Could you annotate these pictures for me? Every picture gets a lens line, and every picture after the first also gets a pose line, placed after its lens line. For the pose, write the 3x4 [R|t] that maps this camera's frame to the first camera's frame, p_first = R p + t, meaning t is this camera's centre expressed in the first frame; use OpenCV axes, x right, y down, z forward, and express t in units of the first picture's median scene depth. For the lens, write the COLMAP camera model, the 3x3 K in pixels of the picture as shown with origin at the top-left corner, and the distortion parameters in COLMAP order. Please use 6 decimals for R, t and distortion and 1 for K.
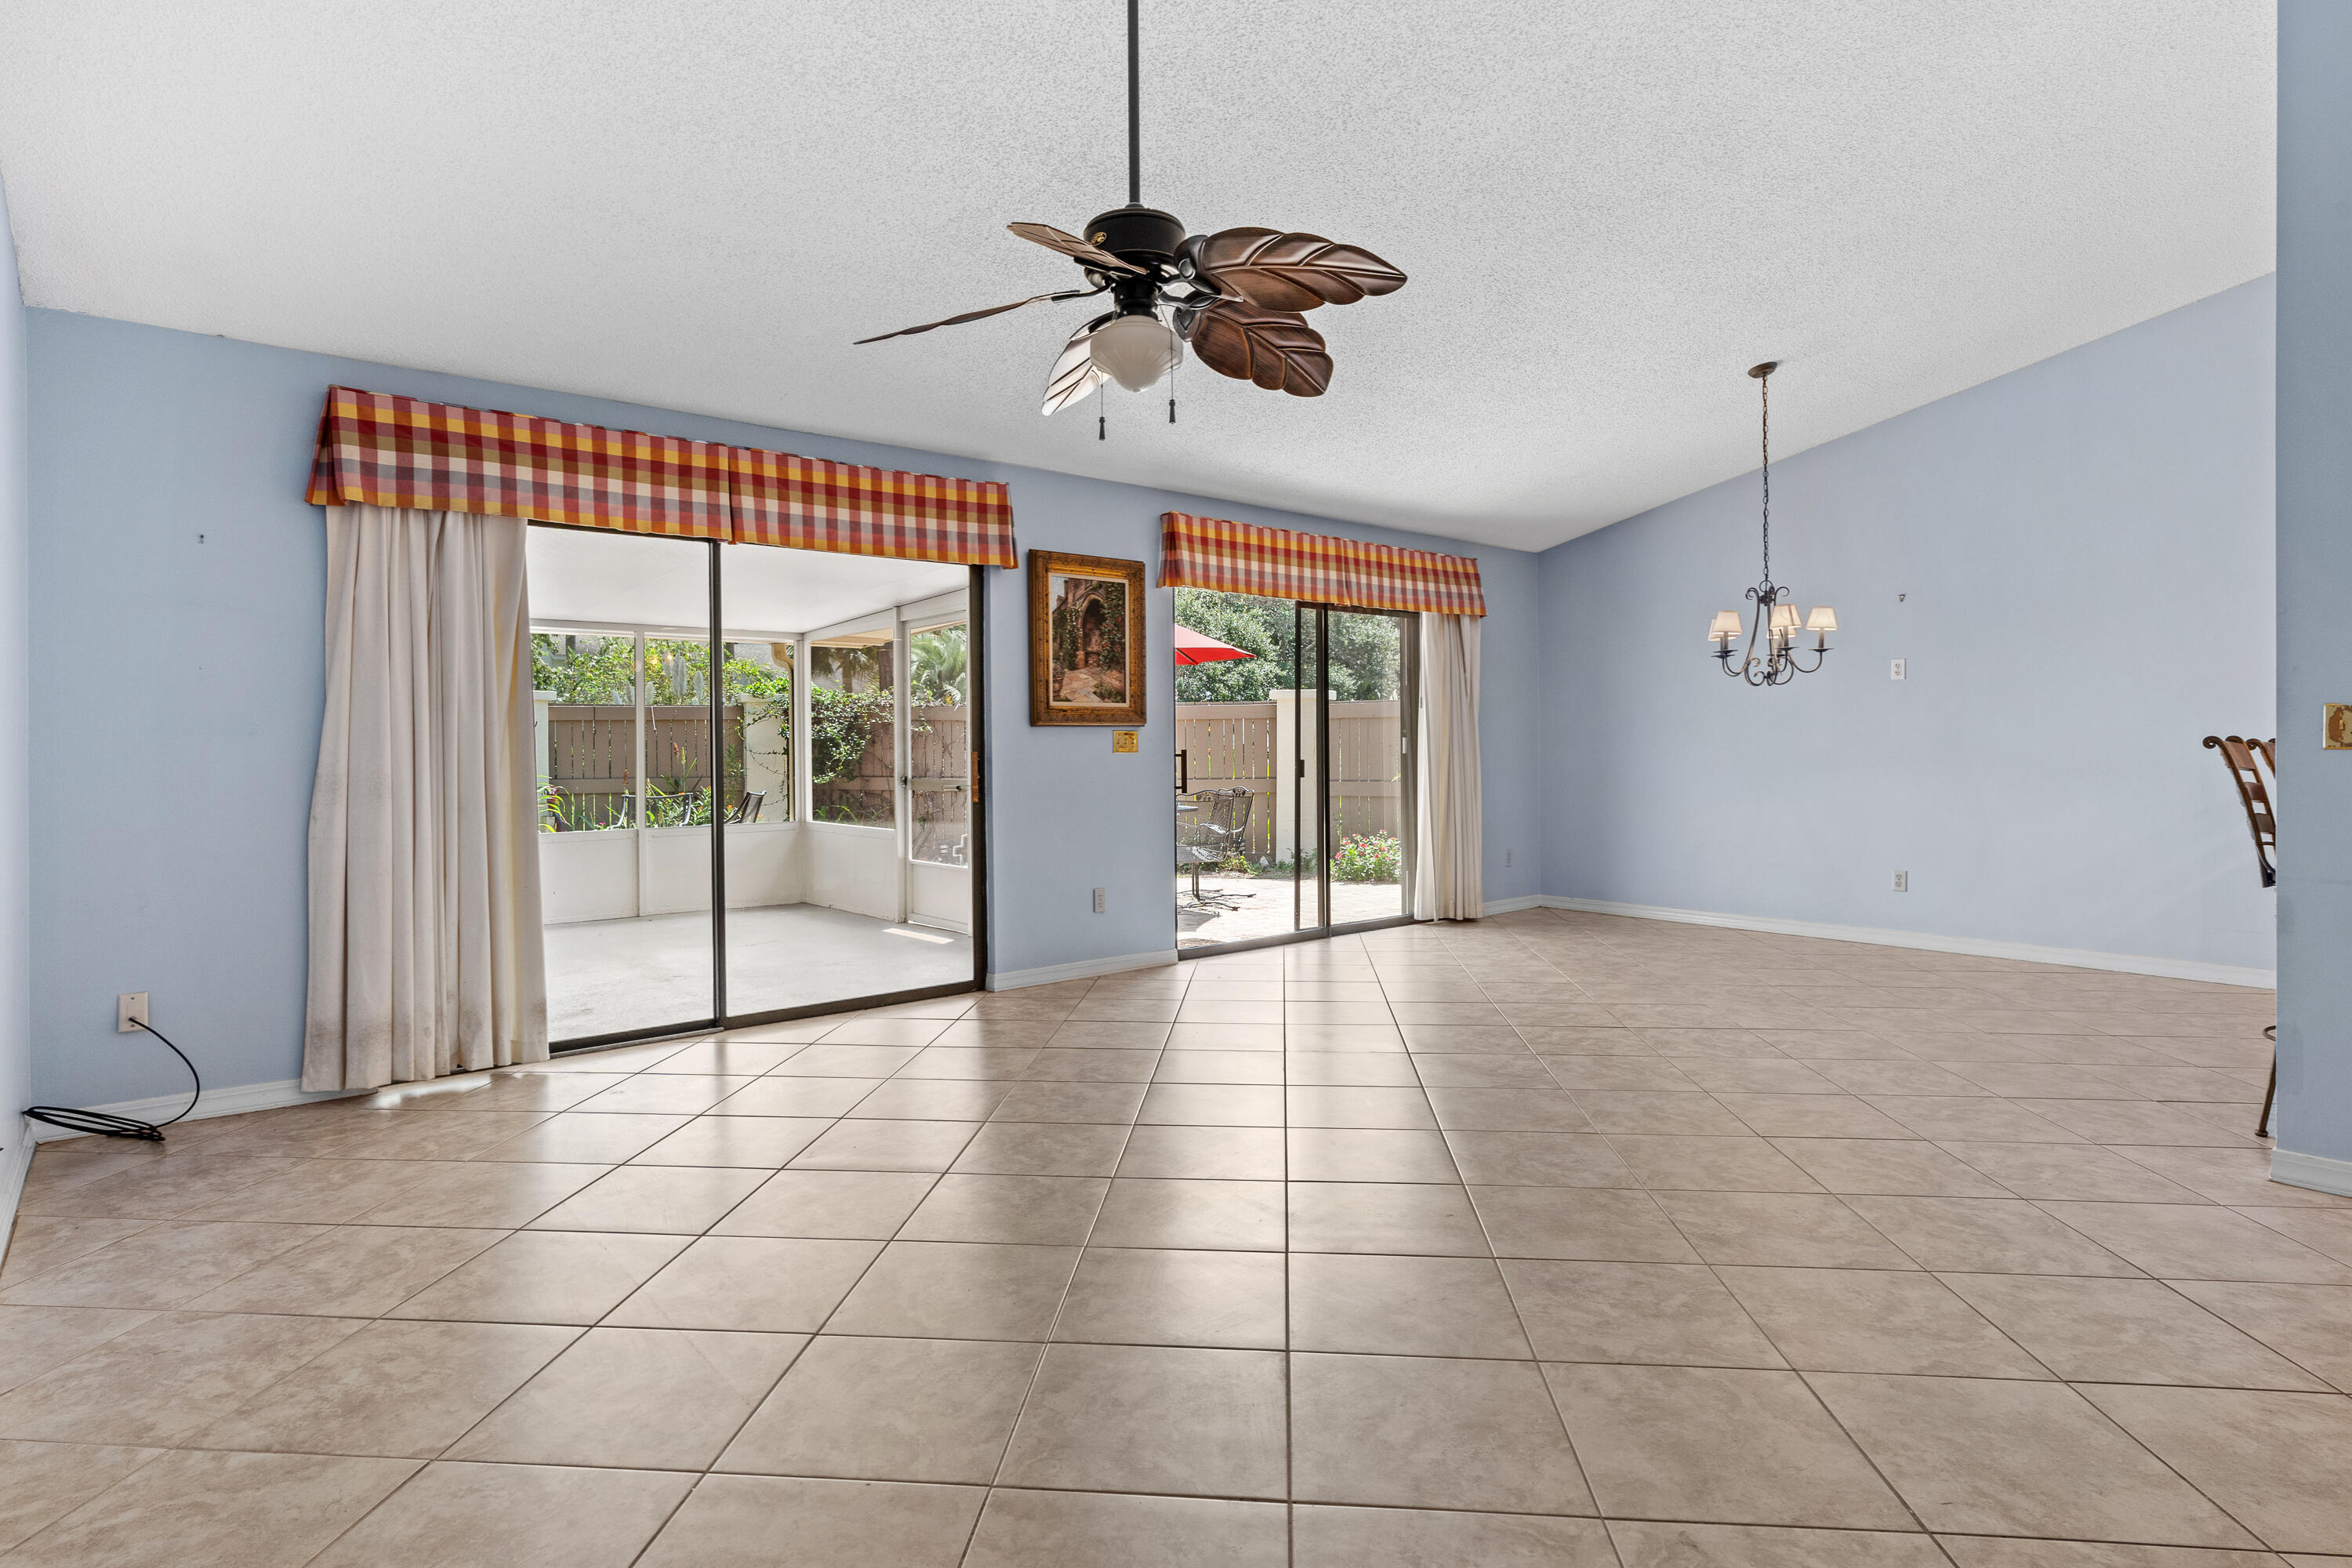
lens RADIAL K [[1211.7, 0, 1136.6], [0, 1211.7, 741.9], [0, 0, 1]] dist [-0.015803, 0.005965]
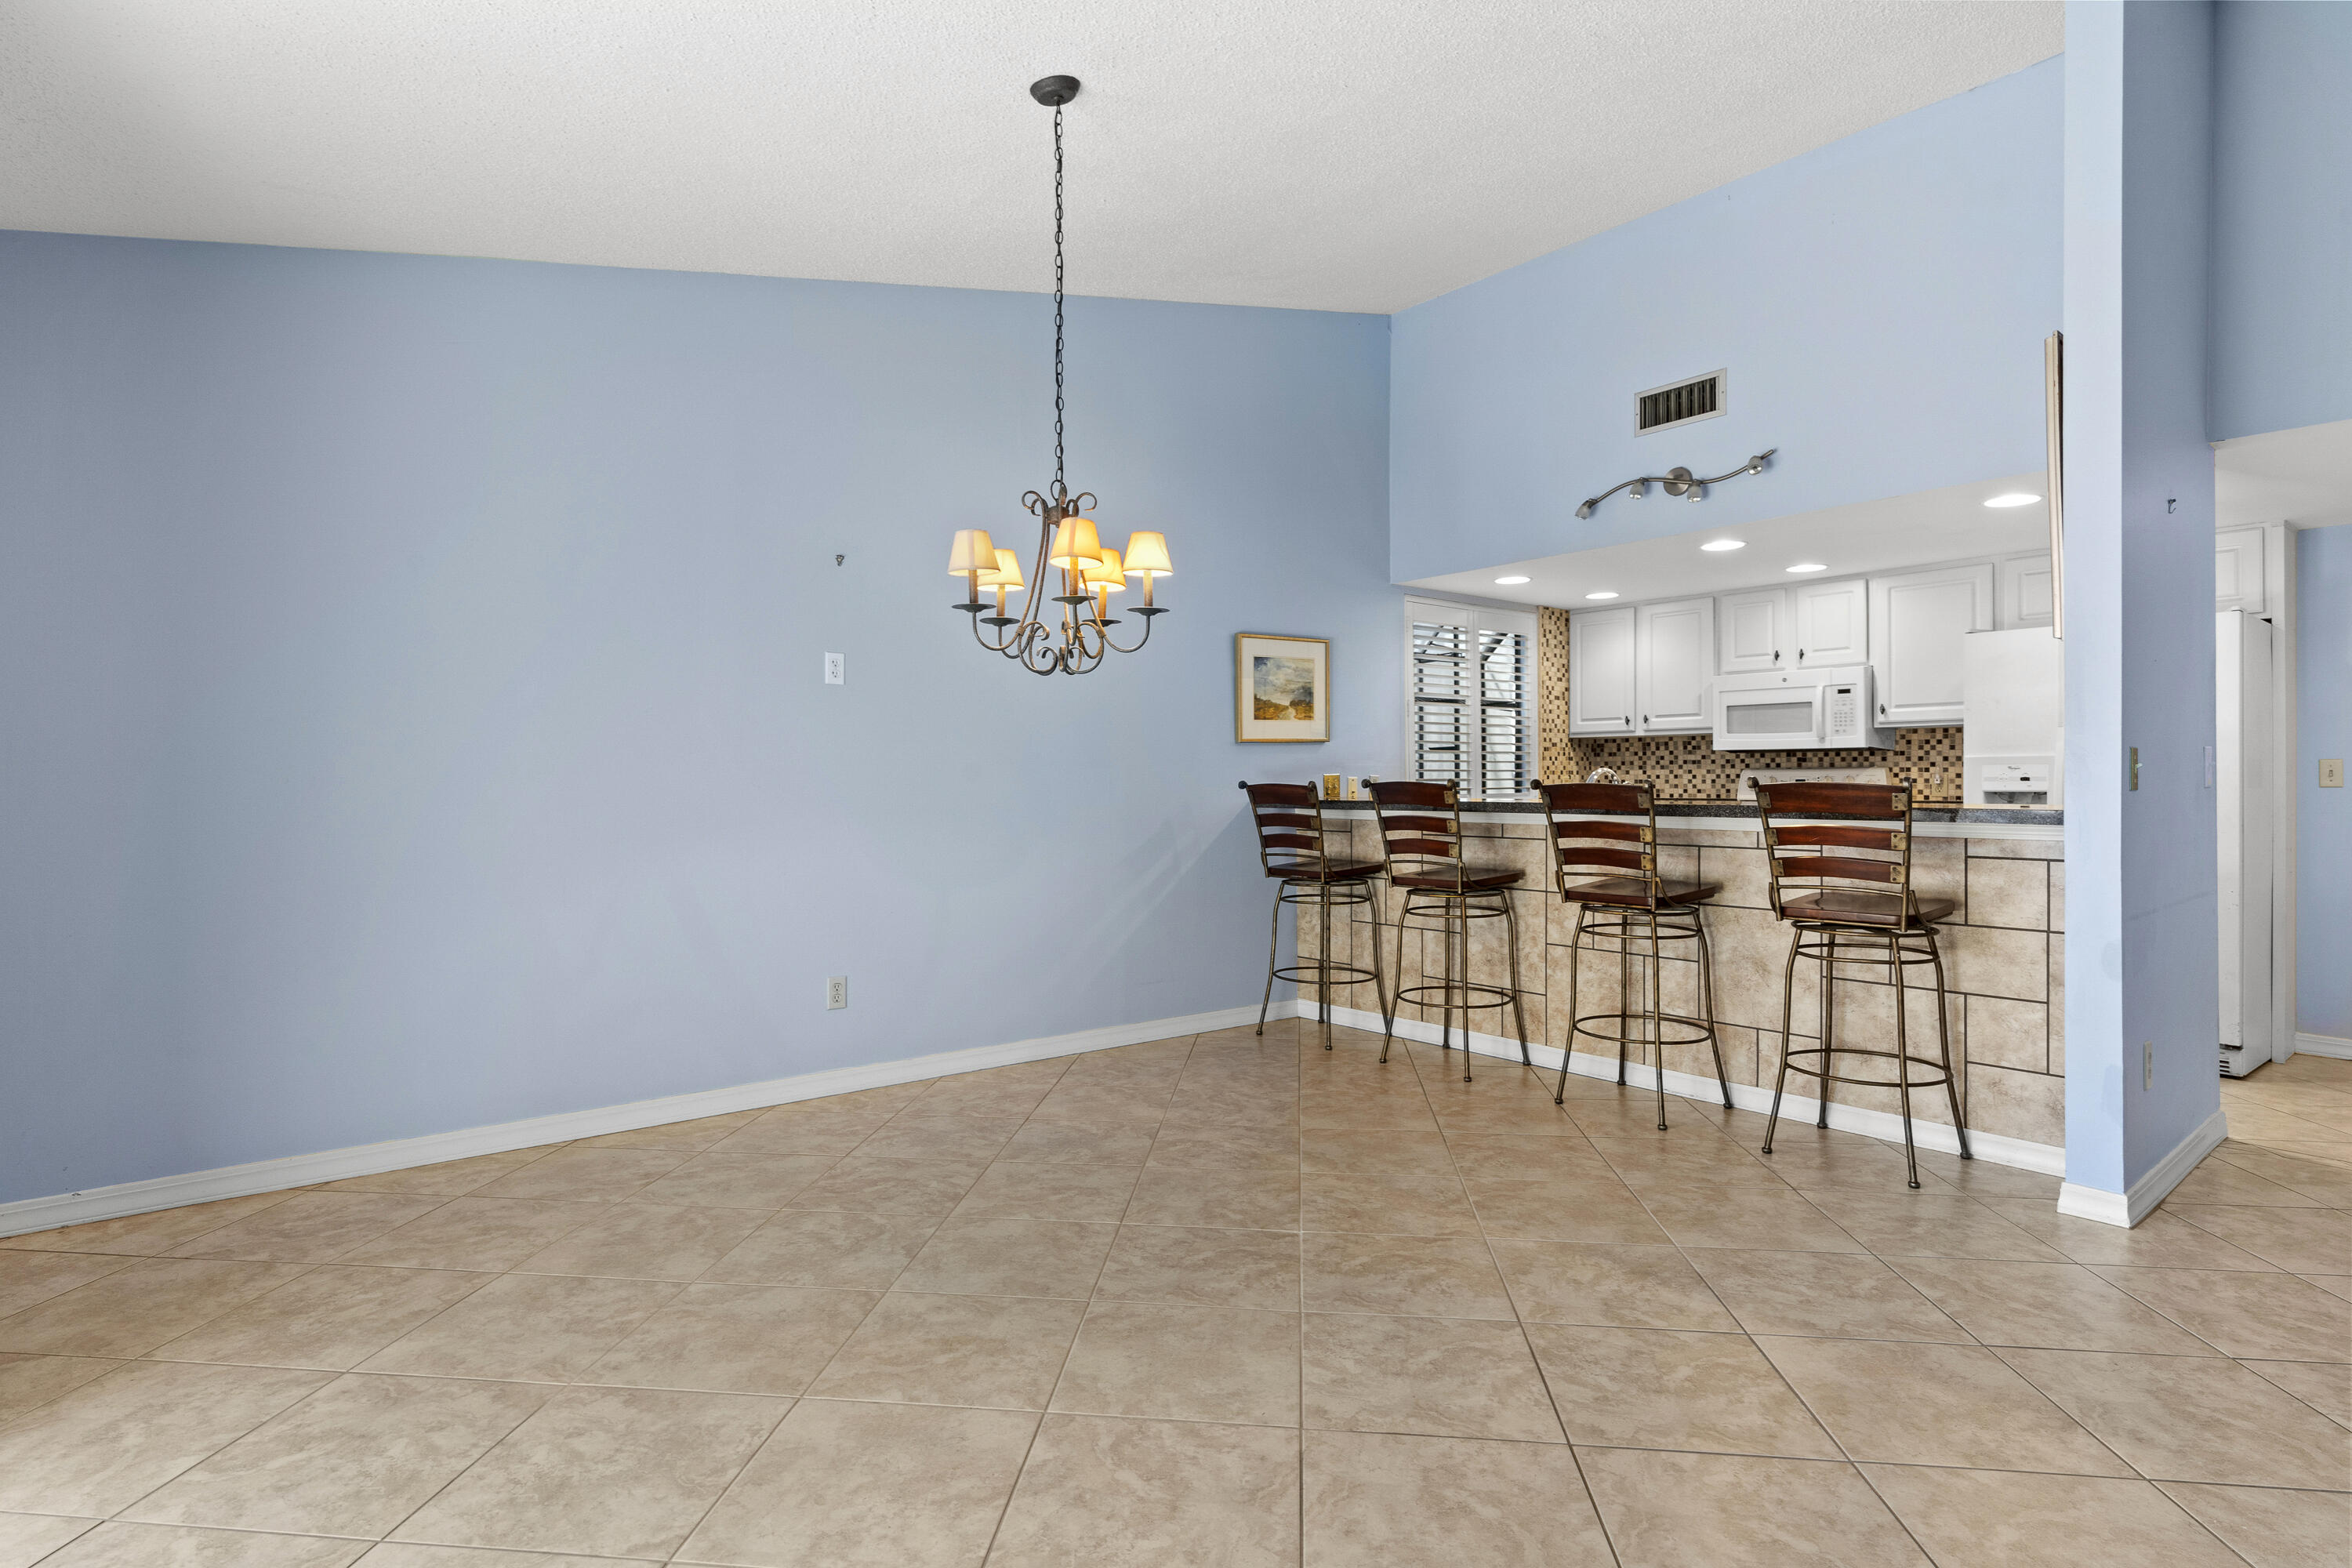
lens RADIAL K [[1211.7, 0, 1178.8], [0, 1211.7, 773.0], [0, 0, 1]] dist [-0.015803, 0.005965]
pose [[-0.017276, 0.011739, 0.999782, -0.020276], [-0.007154, 0.999904, -0.011864, 0.003990], [-0.999825, -0.007357, -0.017190, 0.963493]]
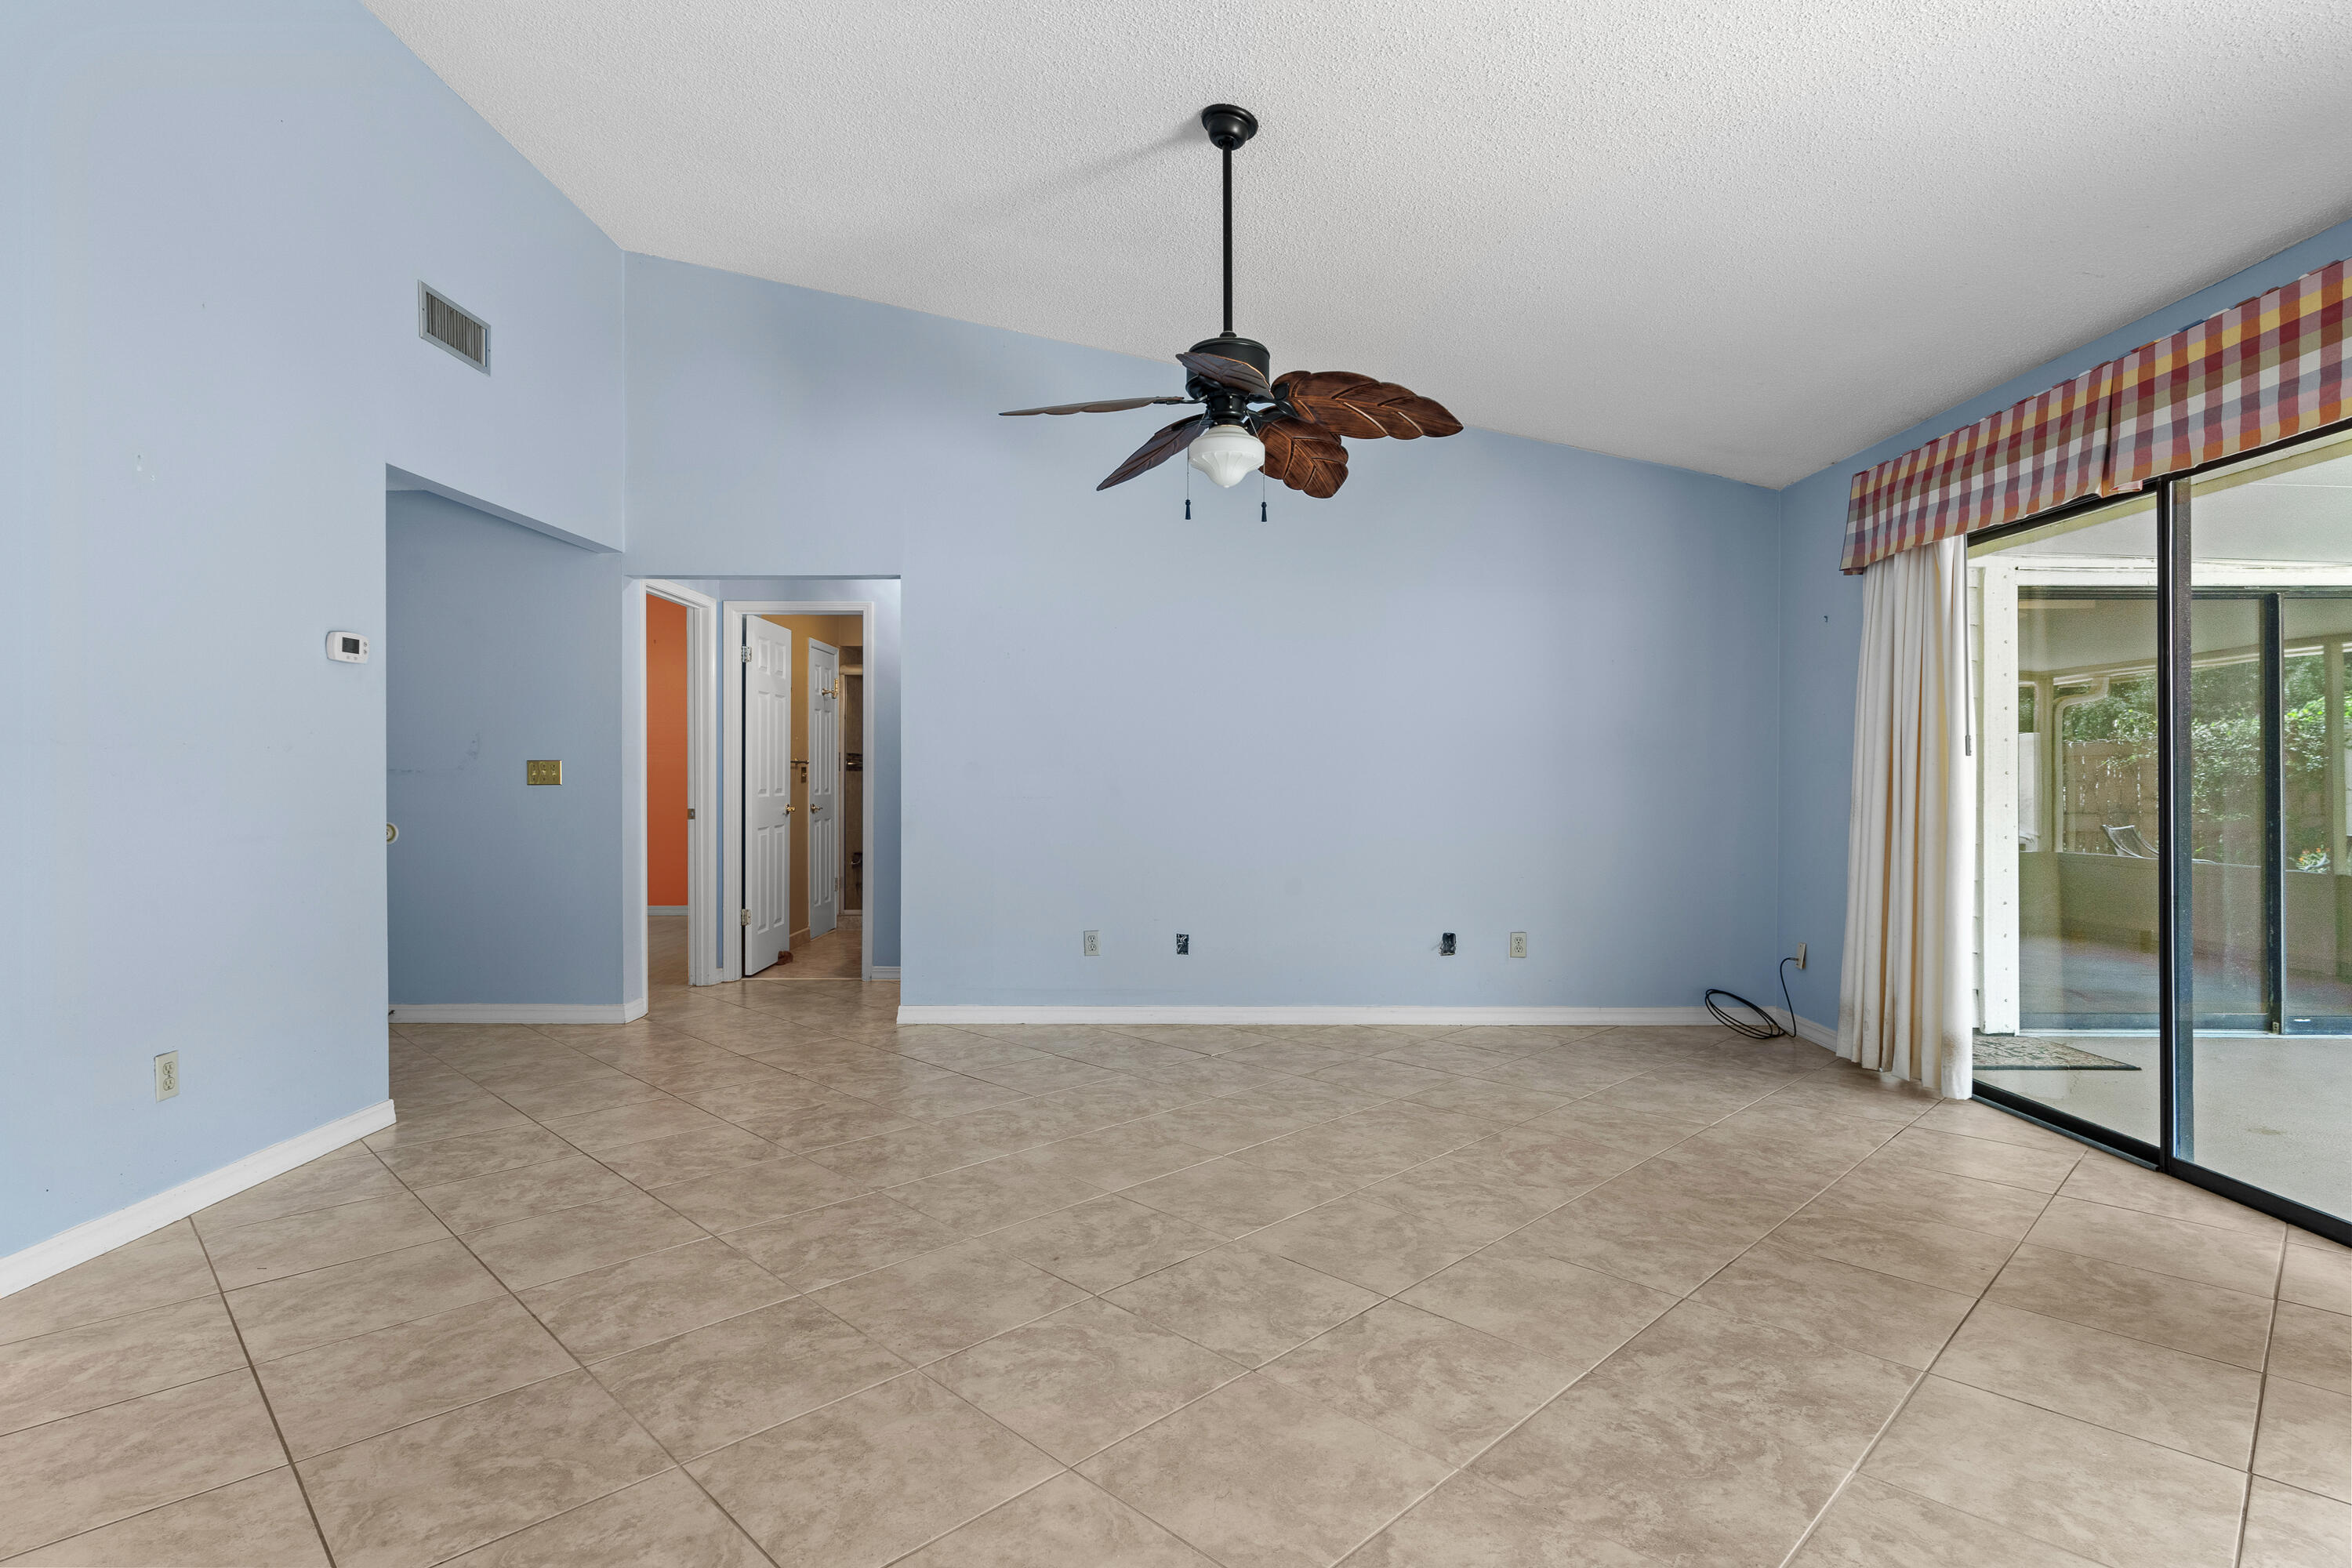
lens RADIAL K [[1211.7, 0, 1193.4], [0, 1211.7, 782.0], [0, 0, 1]] dist [-0.015803, 0.005965]
pose [[-0.622525, 0.011986, -0.782508, 0.493697], [0.011201, 0.999917, 0.006405, -0.000798], [0.782519, -0.004778, -0.622608, 0.864066]]
